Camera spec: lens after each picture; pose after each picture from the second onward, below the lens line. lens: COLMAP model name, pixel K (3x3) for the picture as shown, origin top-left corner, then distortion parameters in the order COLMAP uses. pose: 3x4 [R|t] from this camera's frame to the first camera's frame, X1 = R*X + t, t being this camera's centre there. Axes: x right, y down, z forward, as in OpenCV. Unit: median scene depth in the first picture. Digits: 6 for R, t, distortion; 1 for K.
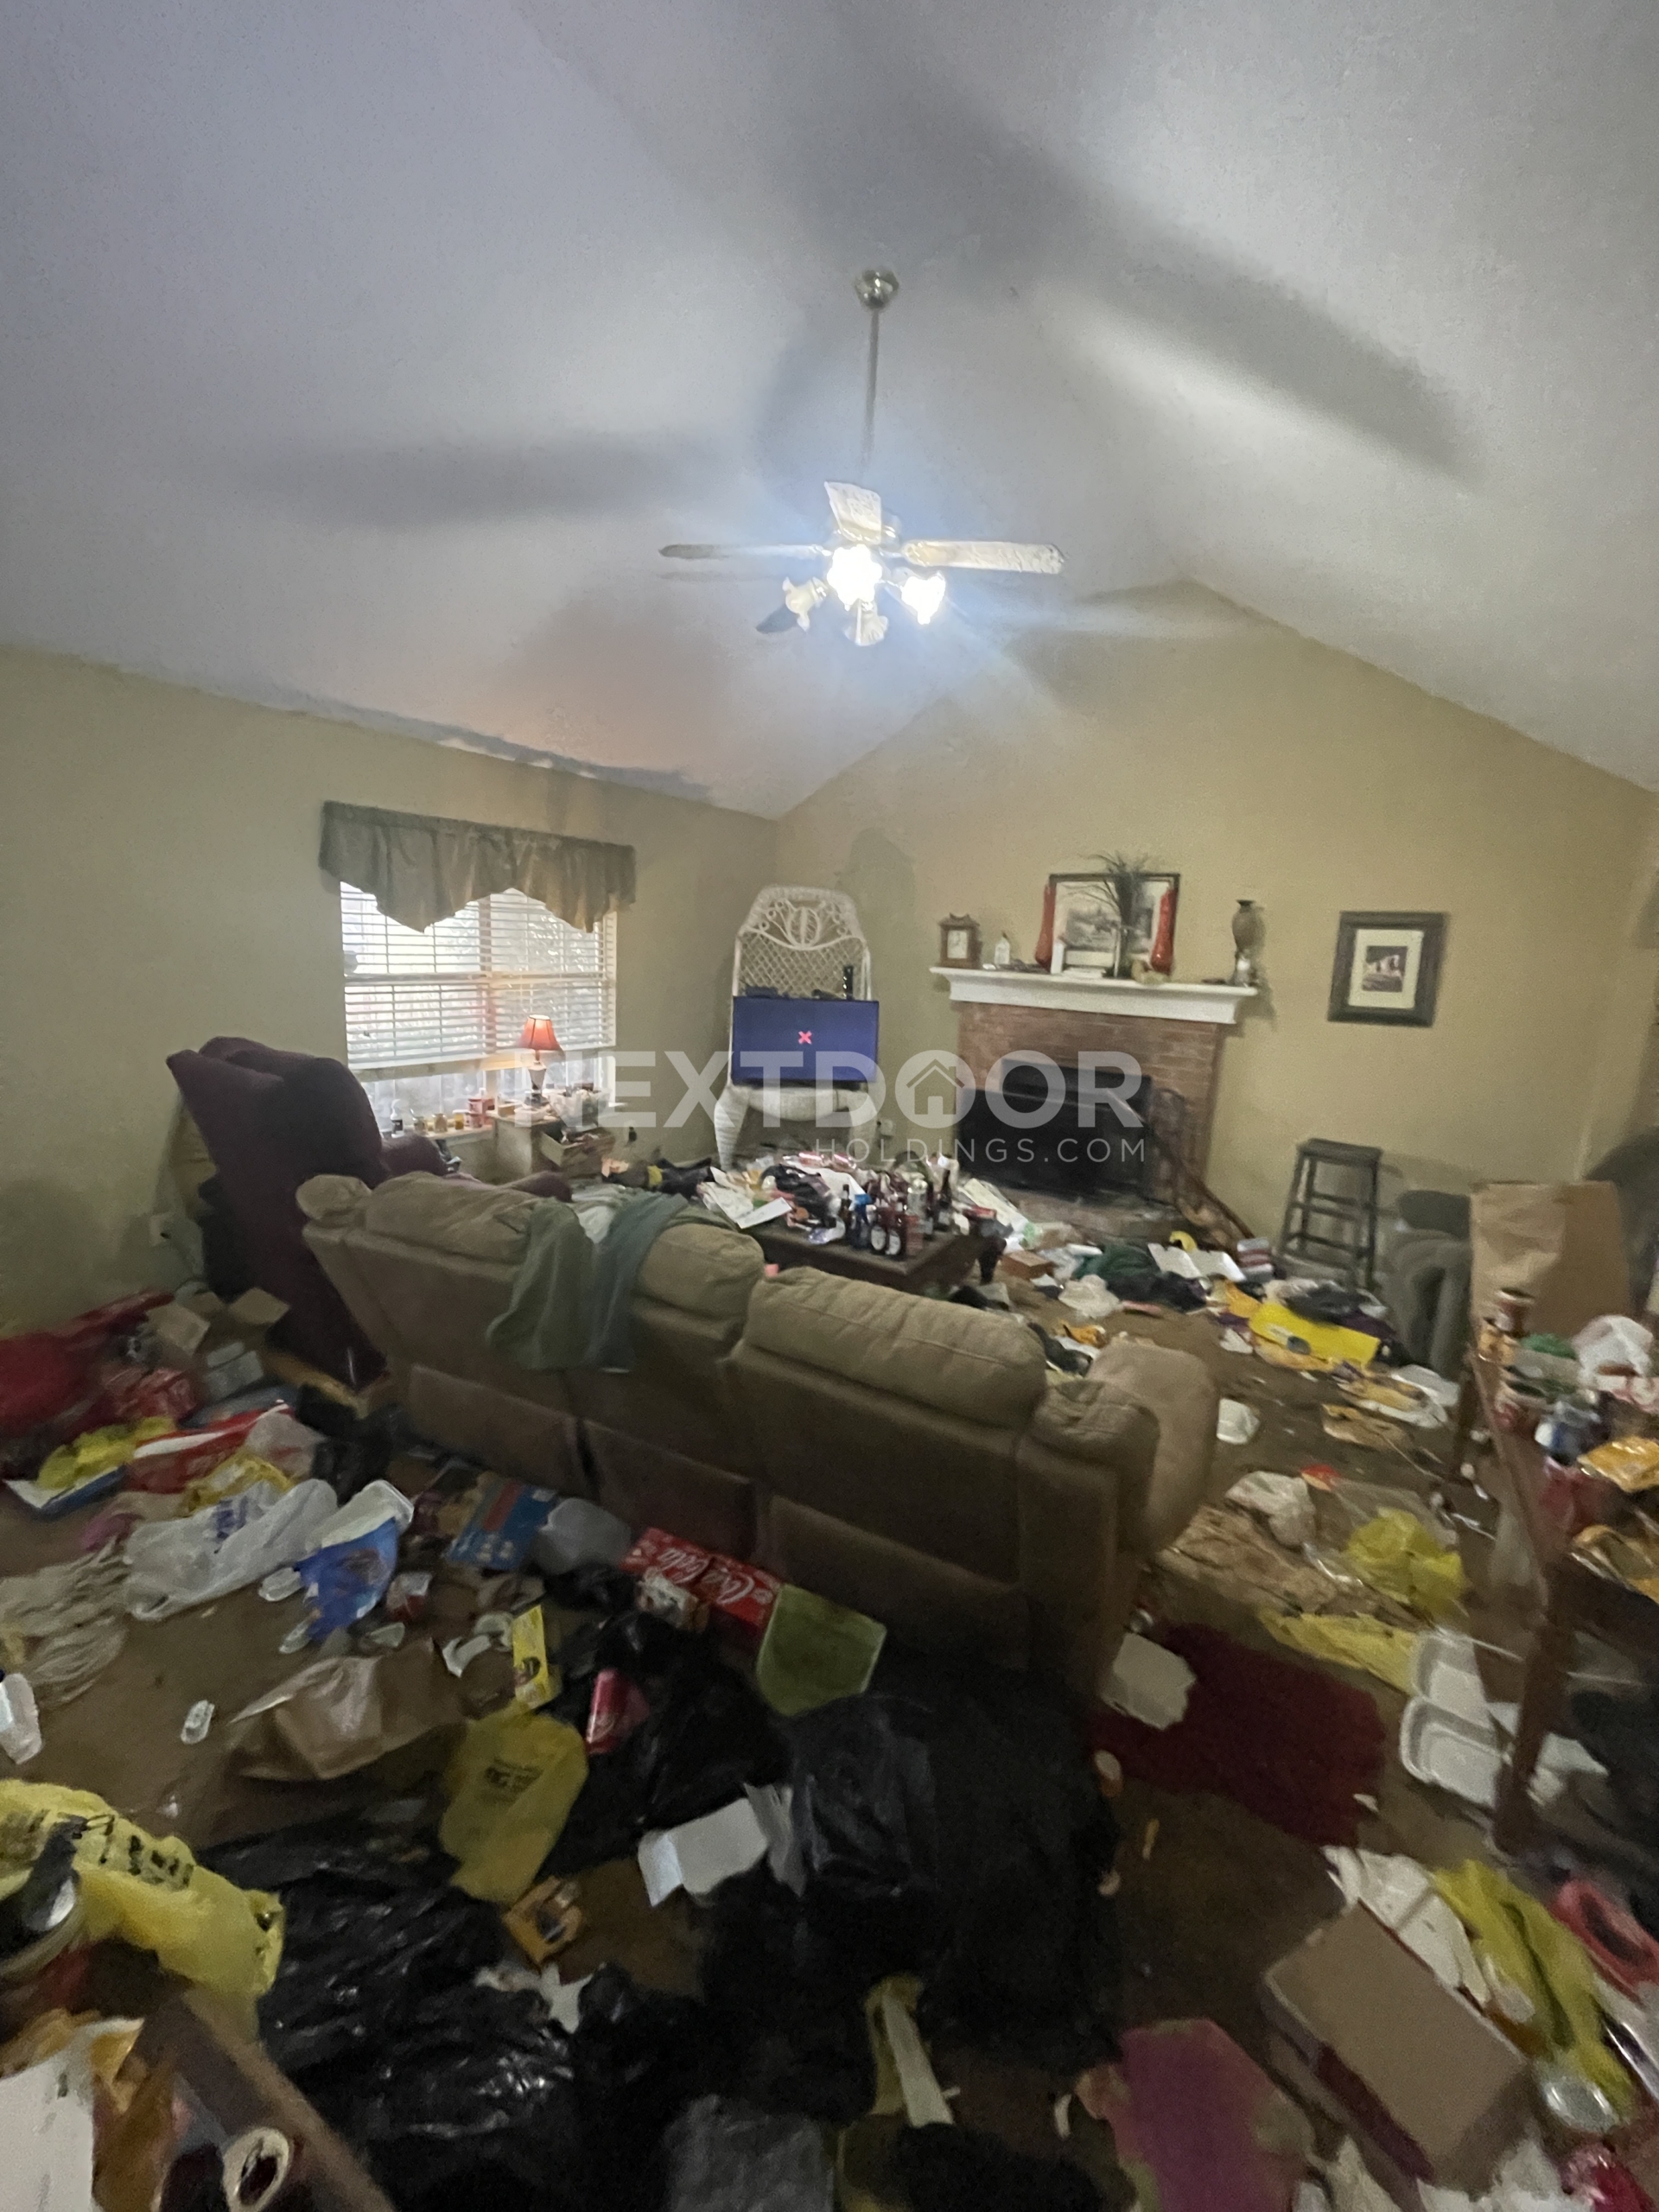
lens RADIAL K [[887.8, 0, 829.4], [0, 887.8, 1090.6], [0, 0, 1]] dist [-0.000630, 0.000509]
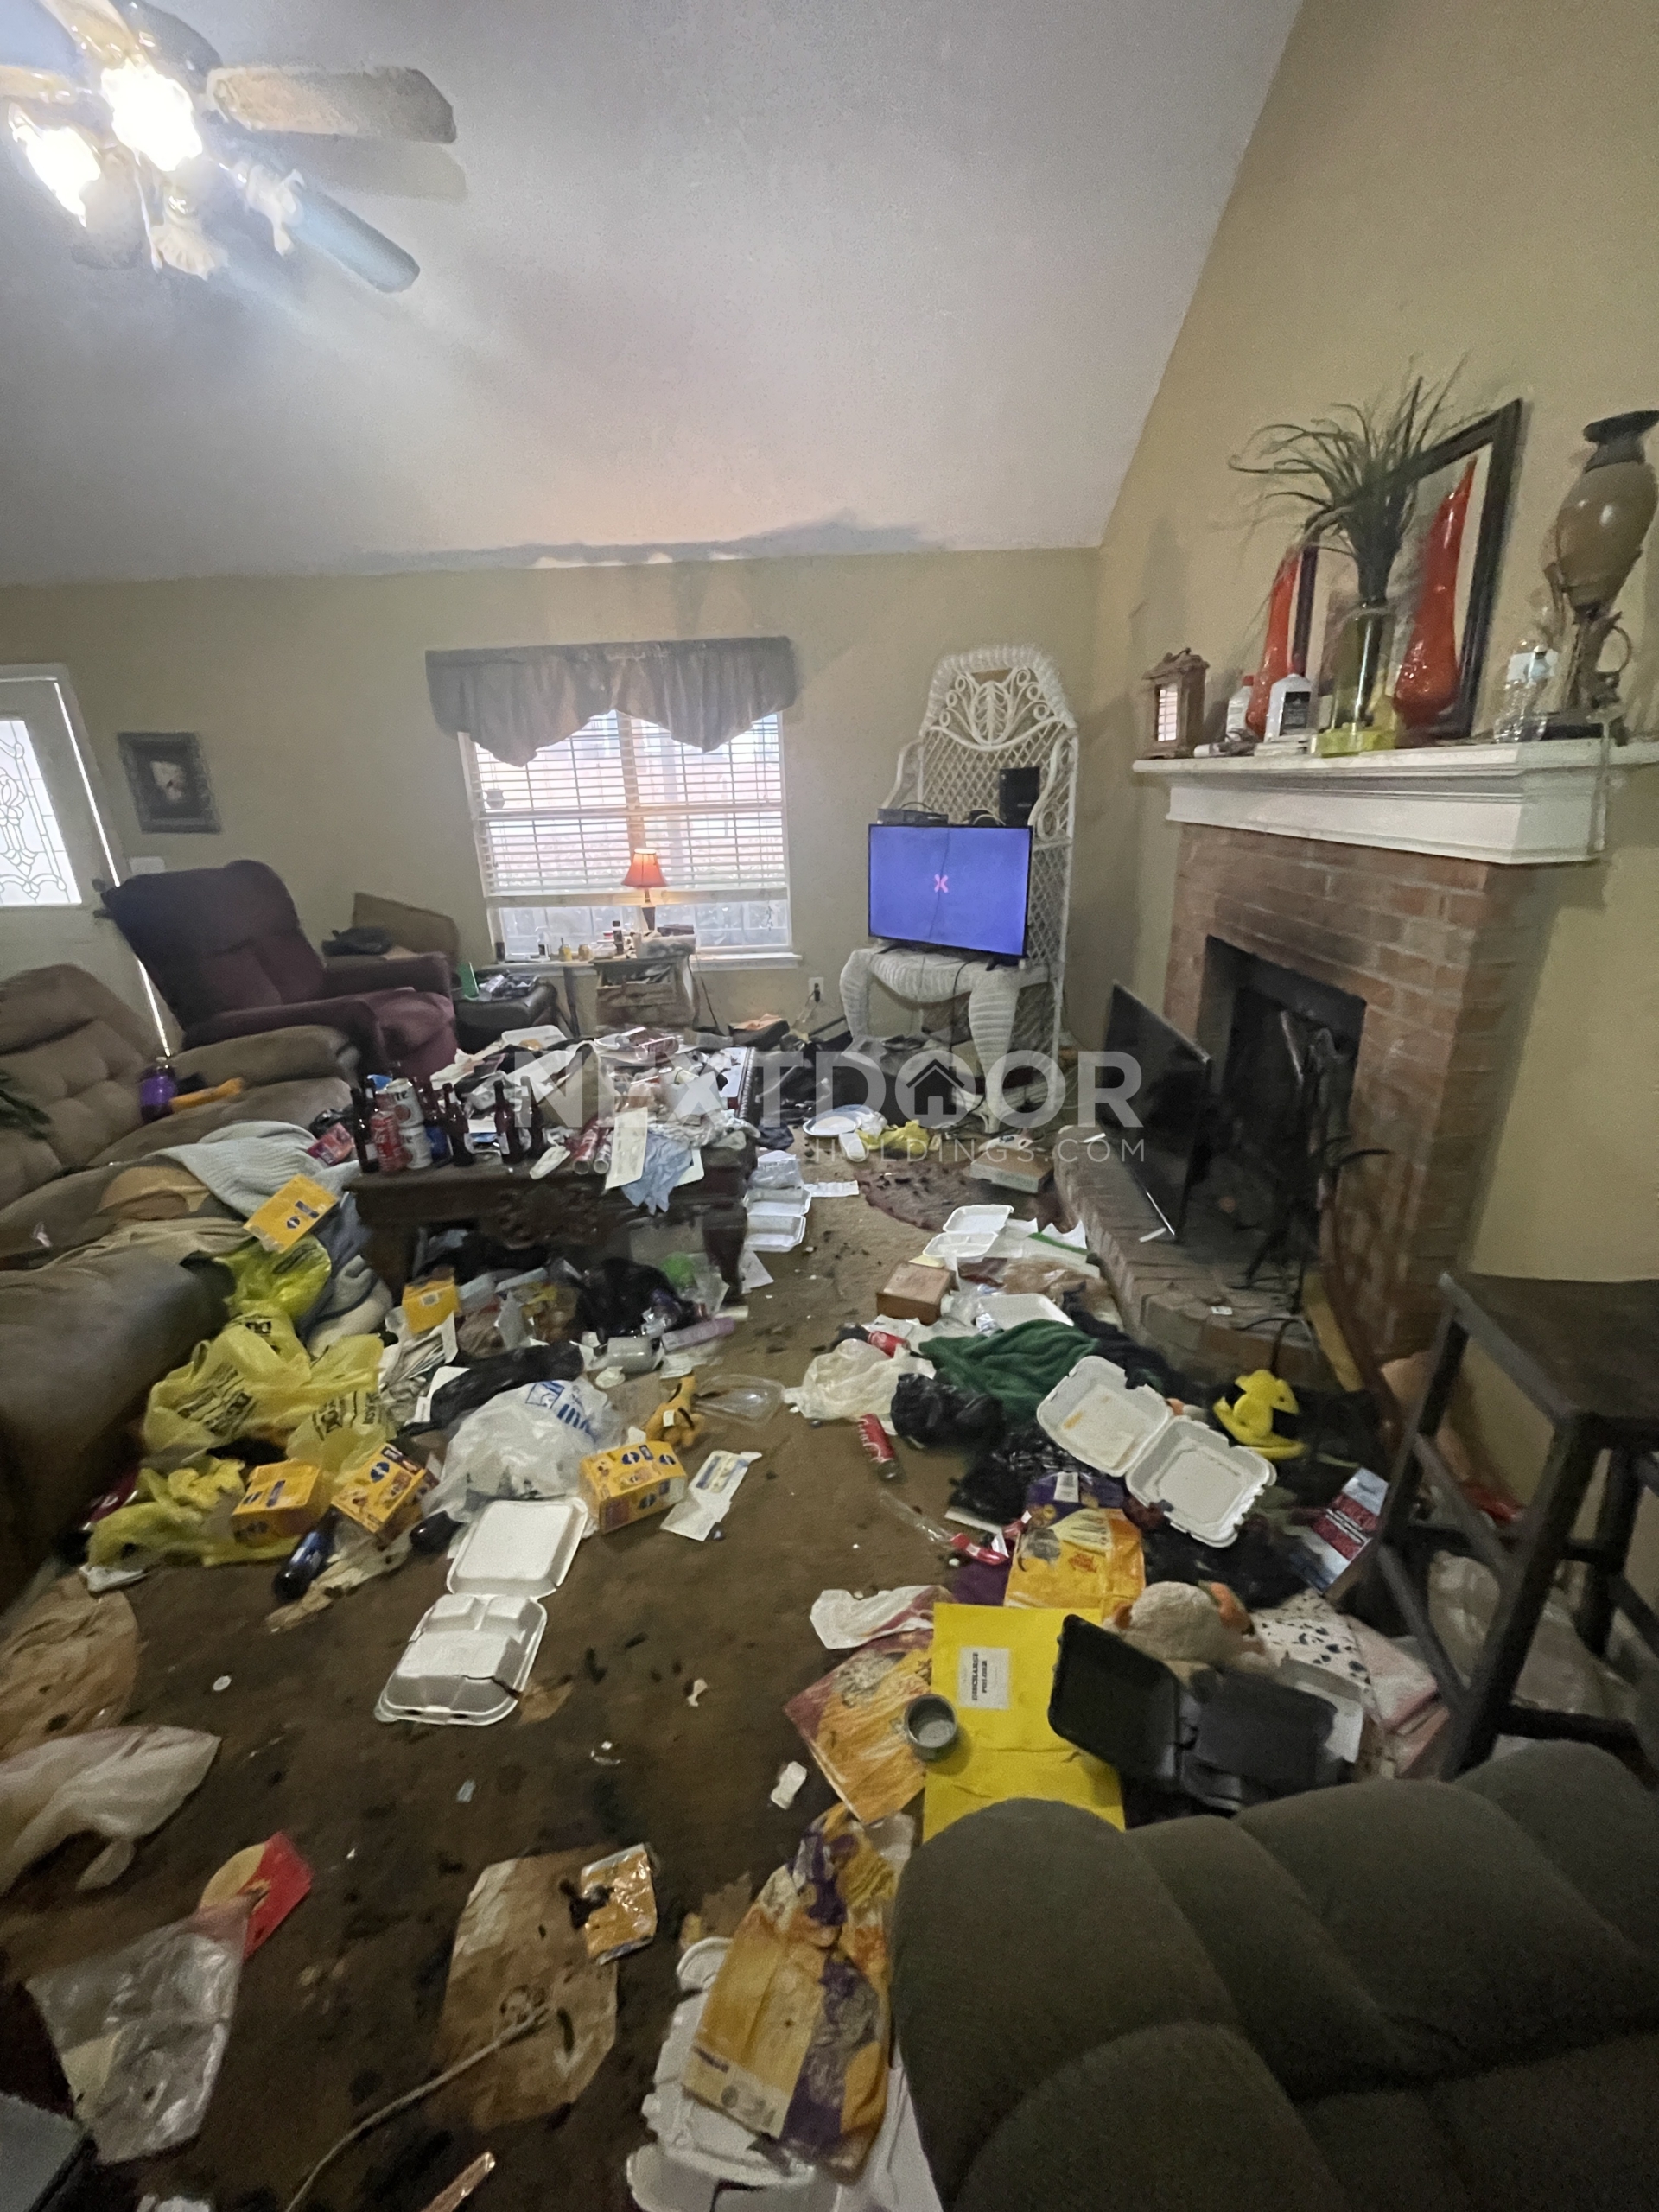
lens RADIAL K [[887.8, 0, 829.4], [0, 887.8, 1090.6], [0, 0, 1]] dist [-0.000630, 0.000509]
pose [[0.553184, 0.213901, -0.805129, 0.582546], [-0.079153, 0.975597, 0.204806, -0.040447], [0.829290, -0.049567, 0.556616, 0.595787]]
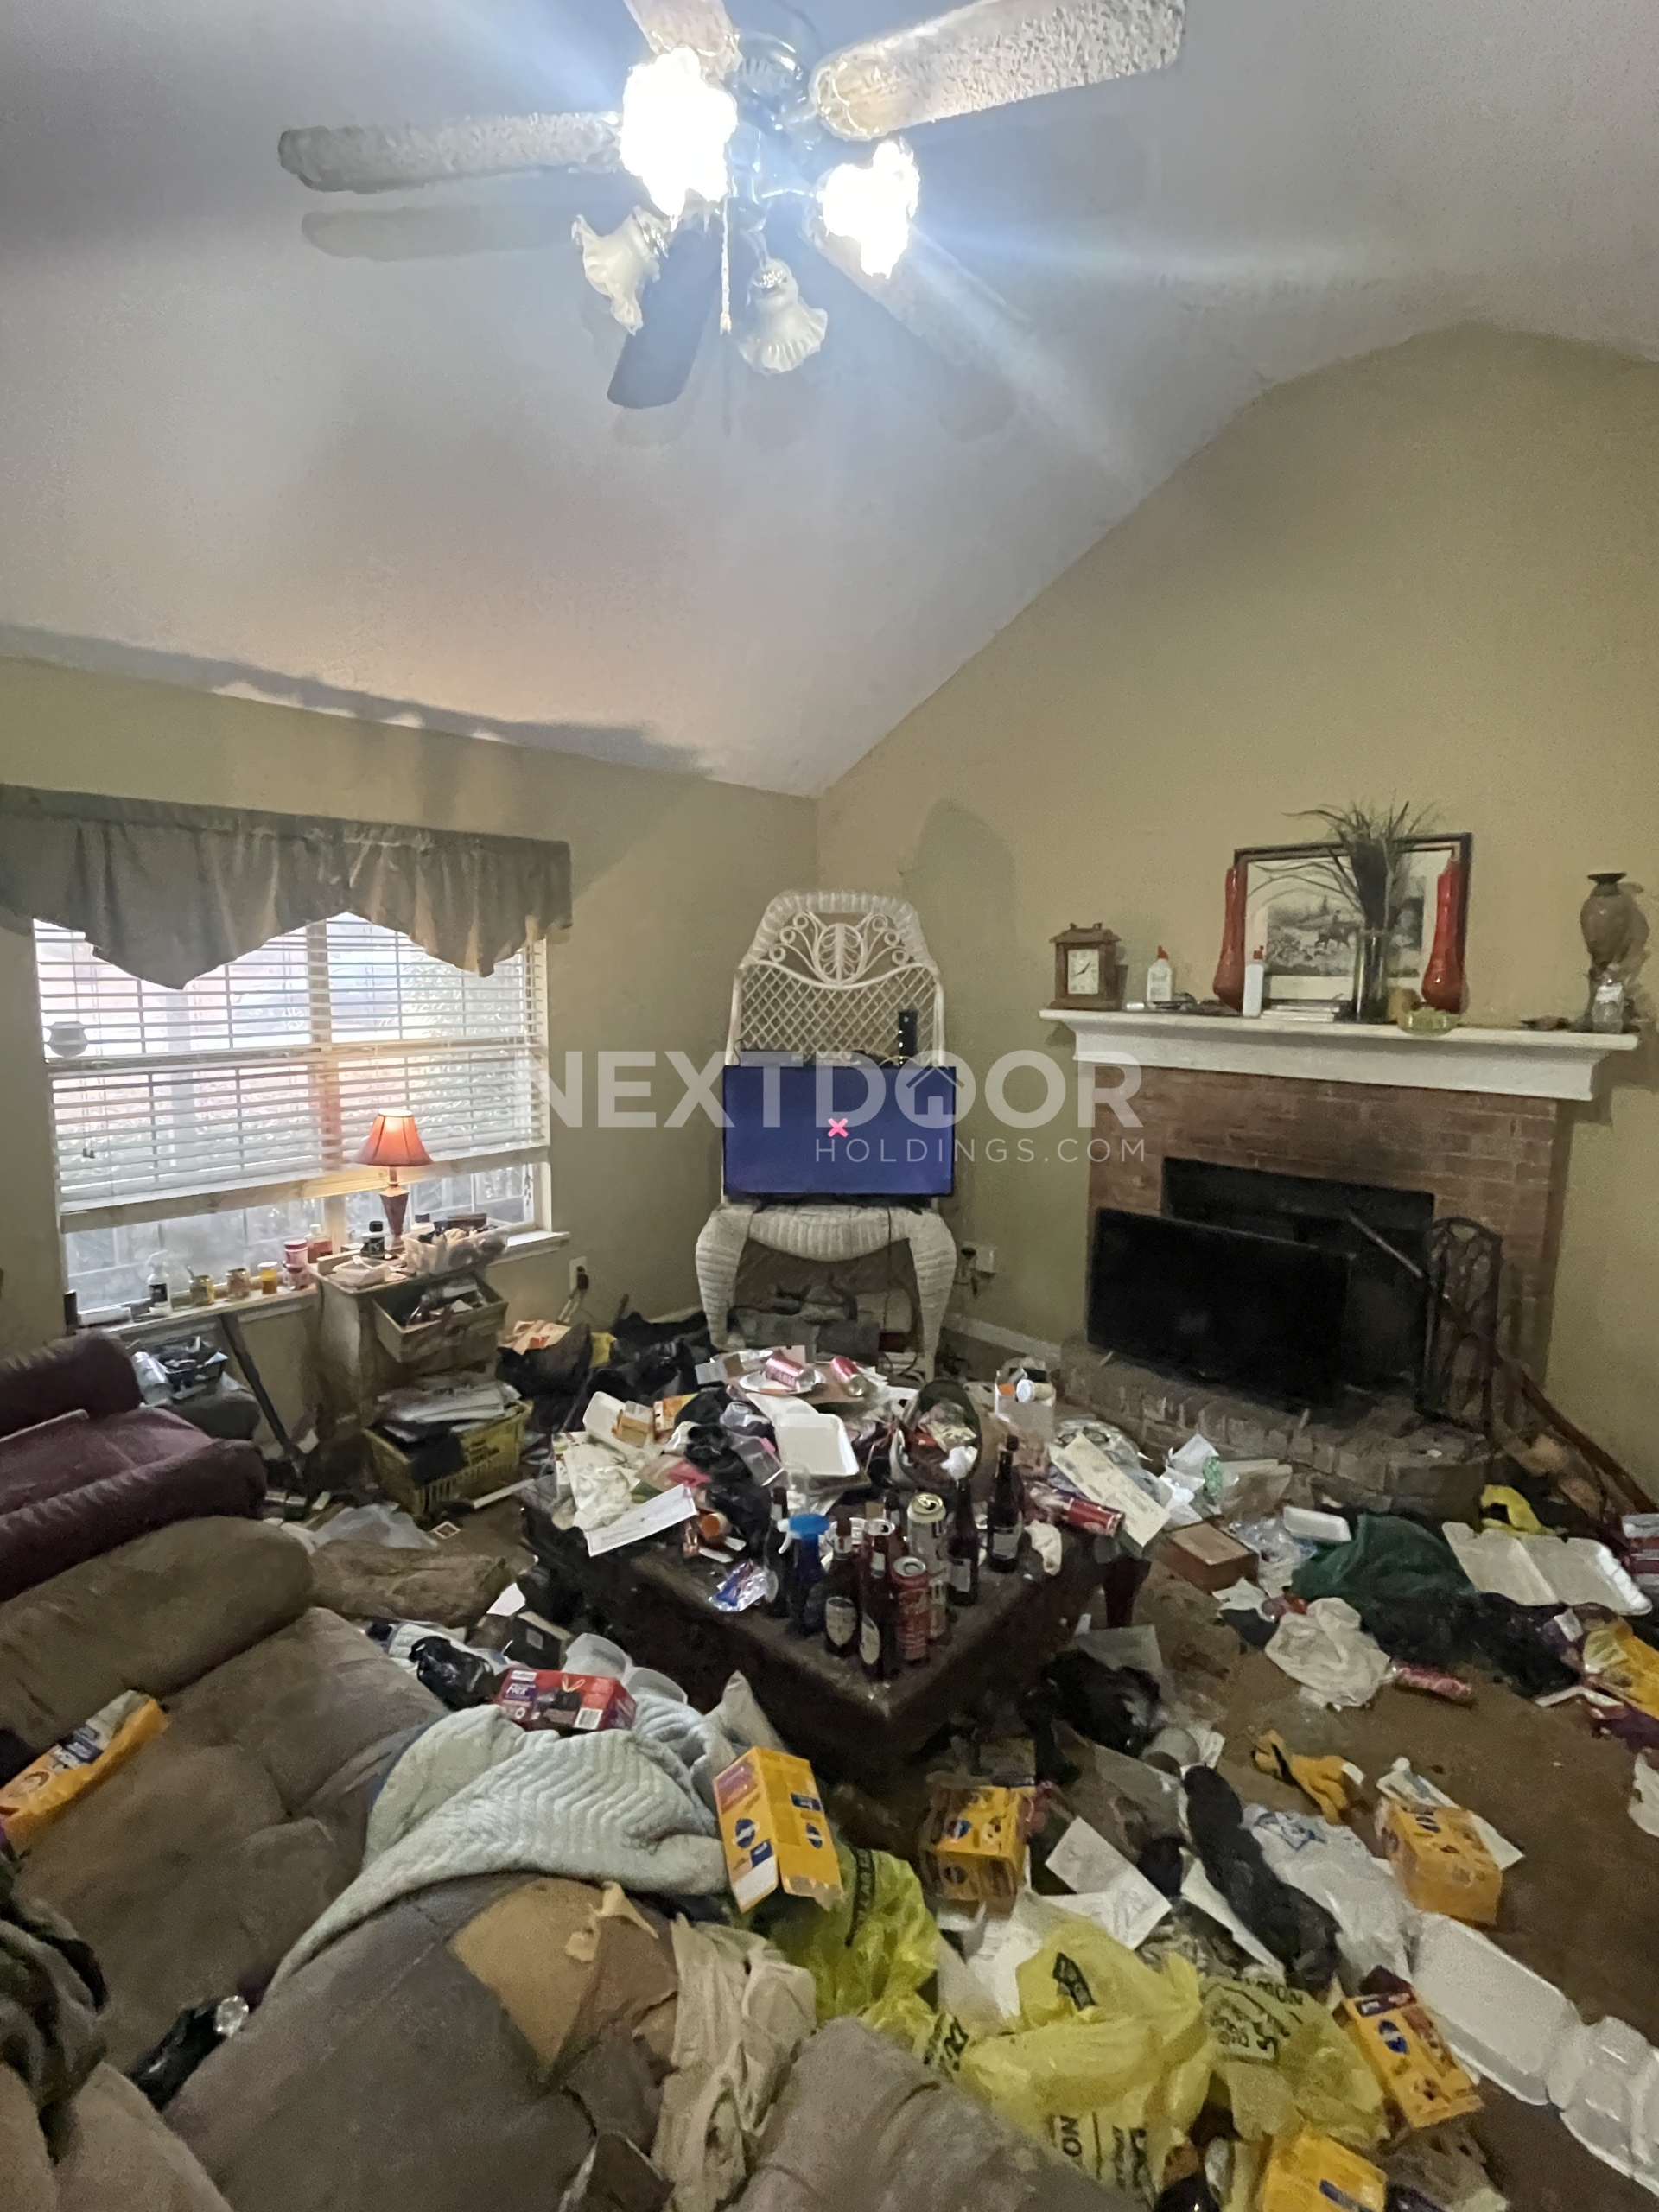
lens RADIAL K [[1040.6, 0, 833.1], [0, 1040.6, 1098.5], [0, 0, 1]] dist [-0.002155, 0.000567]
pose [[0.988294, -0.019123, -0.151359, 0.091576], [0.012698, 0.998981, -0.043308, -0.054146], [0.152033, 0.040879, 0.987530, 0.298722]]
